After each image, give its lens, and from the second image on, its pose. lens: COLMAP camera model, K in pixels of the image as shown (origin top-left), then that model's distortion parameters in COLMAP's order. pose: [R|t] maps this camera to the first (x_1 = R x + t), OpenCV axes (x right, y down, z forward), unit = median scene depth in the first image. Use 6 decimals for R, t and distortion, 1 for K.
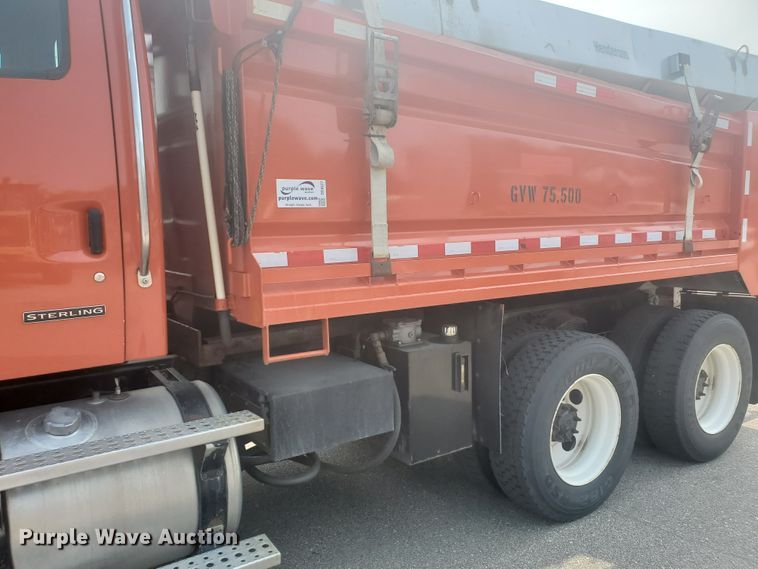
lens RADIAL K [[599.4, 0, 350.9], [0, 599.4, 301.3], [0, 0, 1]] dist [0.006199, 0.023561]
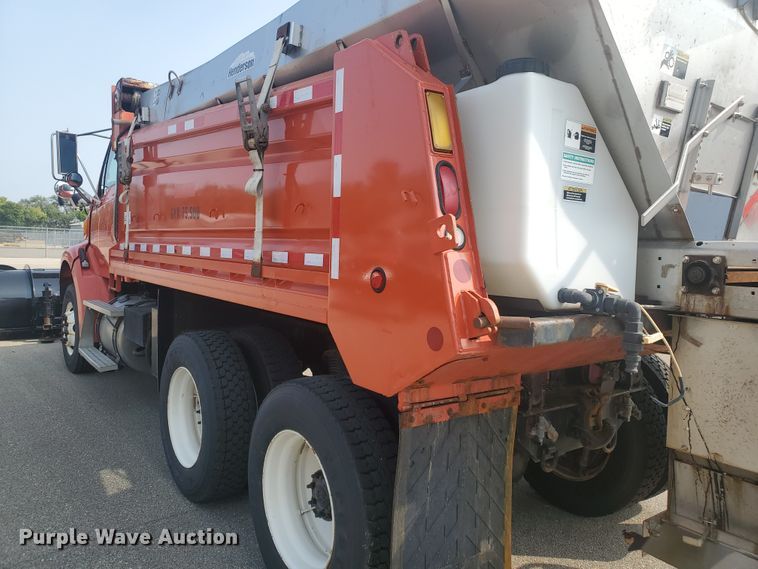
lens RADIAL K [[599.4, 0, 373.2], [0, 599.4, 286.8], [0, 0, 1]] dist [0.006199, 0.023561]
pose [[0.069940, 0.101593, -0.992364, 1.537911], [-0.144005, 0.985409, 0.090731, -0.184293], [0.987102, 0.136560, 0.083550, 1.212032]]
